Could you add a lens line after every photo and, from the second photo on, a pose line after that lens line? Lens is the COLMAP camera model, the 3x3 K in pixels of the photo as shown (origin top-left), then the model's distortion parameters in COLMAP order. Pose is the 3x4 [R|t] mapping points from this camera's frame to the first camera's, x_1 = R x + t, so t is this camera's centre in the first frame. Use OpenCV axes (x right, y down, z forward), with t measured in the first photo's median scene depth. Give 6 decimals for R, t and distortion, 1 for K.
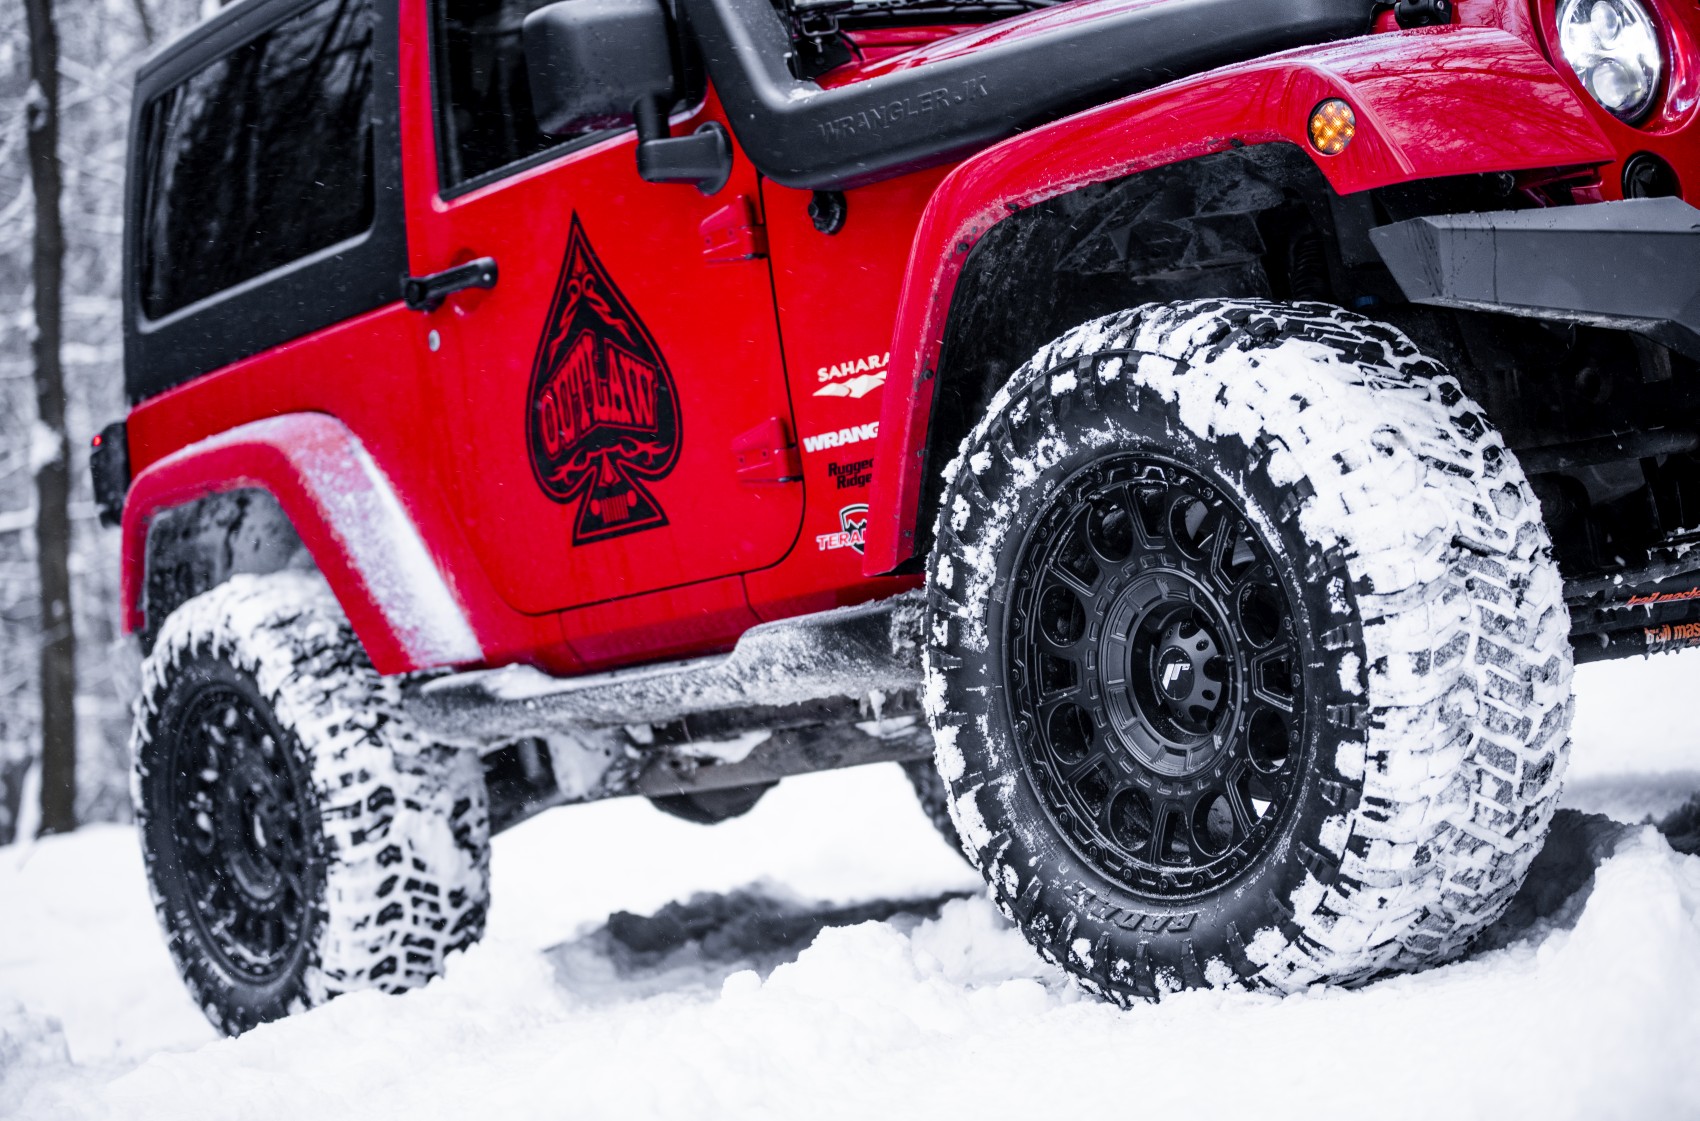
lens RADIAL K [[3531.9, 0, 851.3], [0, 3531.9, 561.4], [0, 0, 1]] dist [-0.147418, 0.000000]
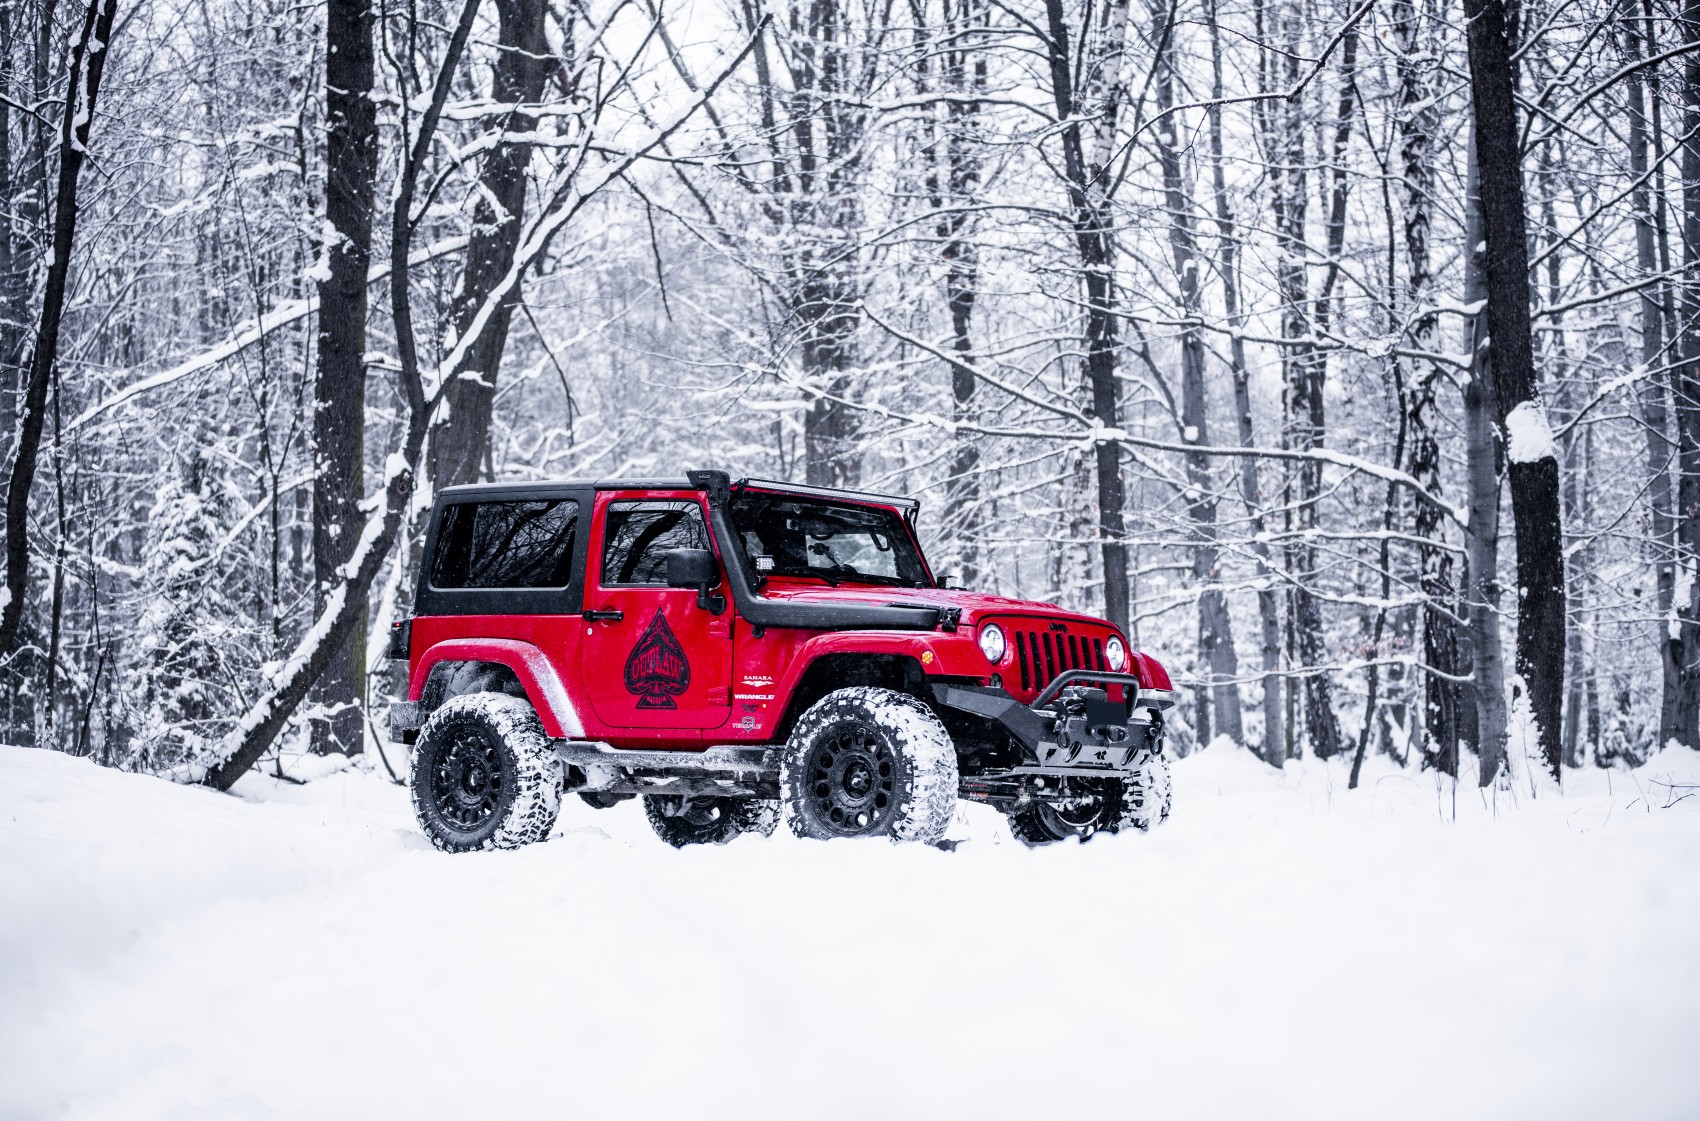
lens RADIAL K [[3531.9, 0, 850.6], [0, 3531.9, 558.3], [0, 0, 1]] dist [-0.147418, 0.000000]
pose [[0.952659, 0.193145, 0.234810, -0.838894], [-0.182692, 0.980973, -0.065700, 0.045792], [-0.243032, 0.019691, 0.969818, -2.667432]]
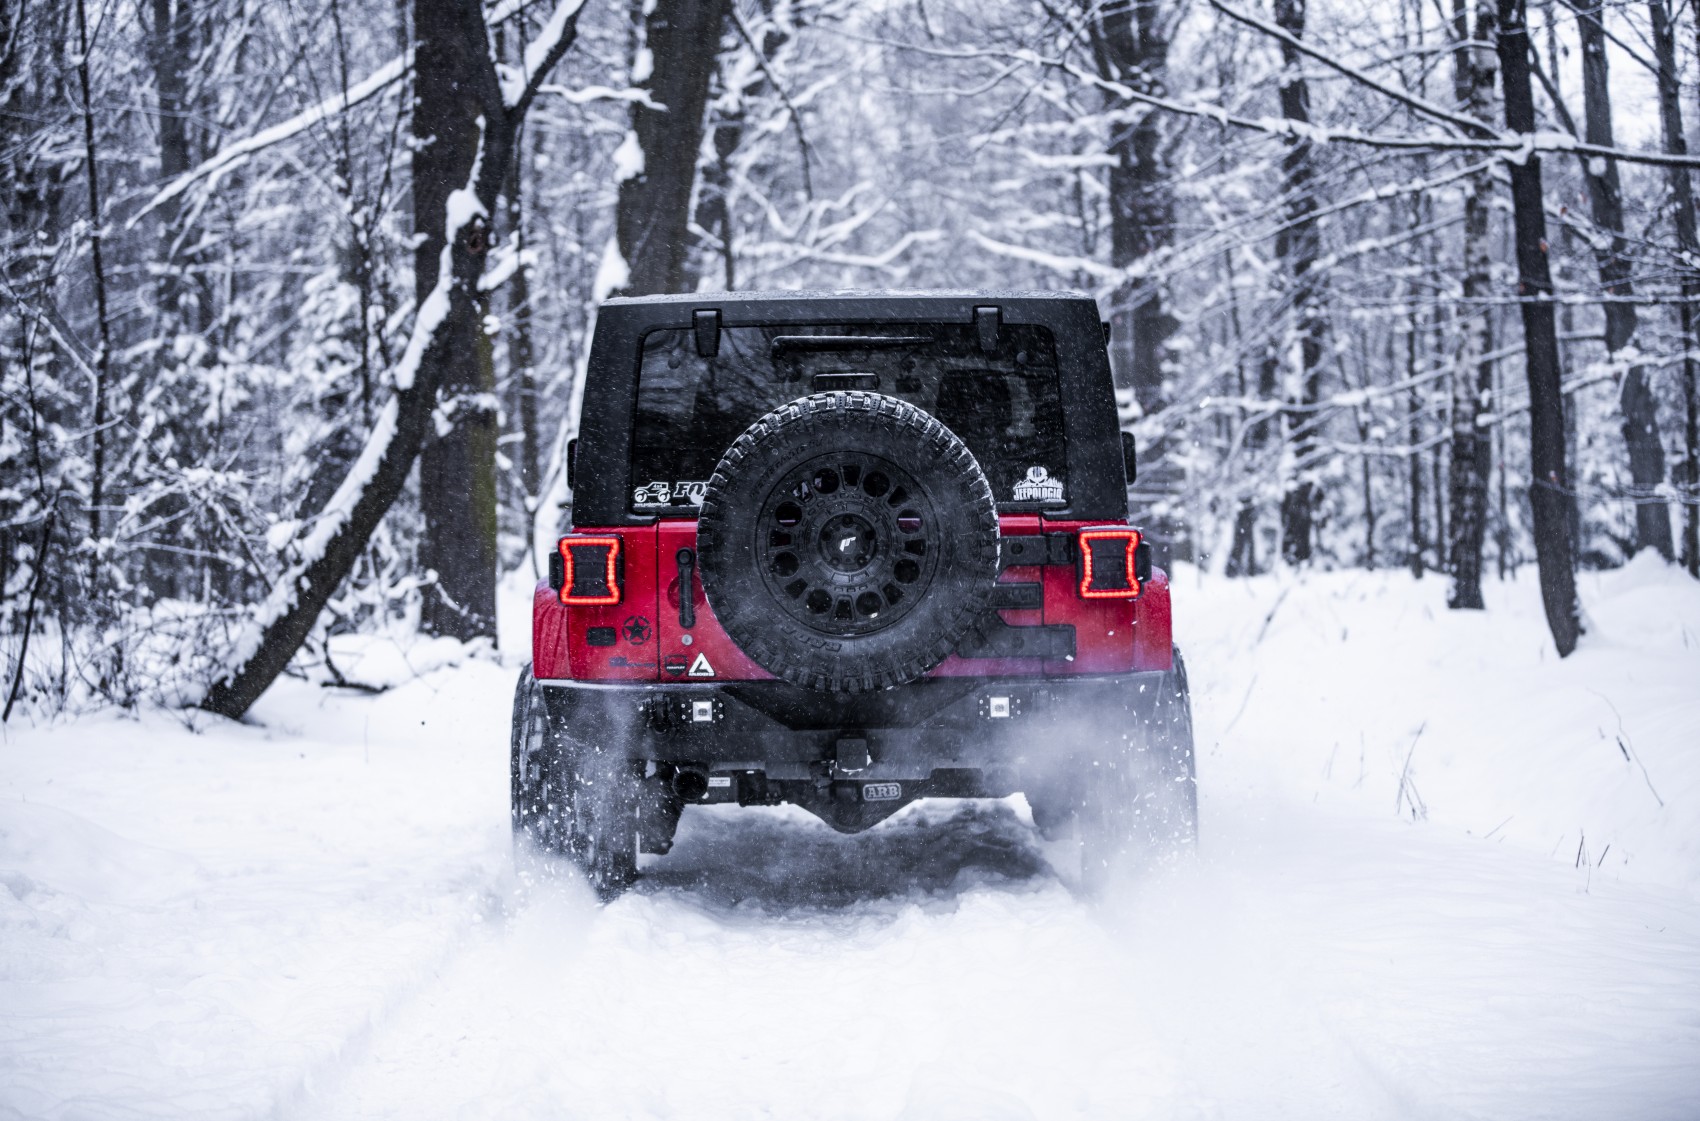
lens RADIAL K [[3531.9, 0, 803.5], [0, 3531.9, 554.3], [0, 0, 1]] dist [-0.147418, 0.000000]
pose [[0.977355, 0.152572, 0.146623, -0.501109], [-0.155525, 0.987792, 0.008829, -0.041630], [-0.143486, -0.031433, 0.989153, -1.202053]]
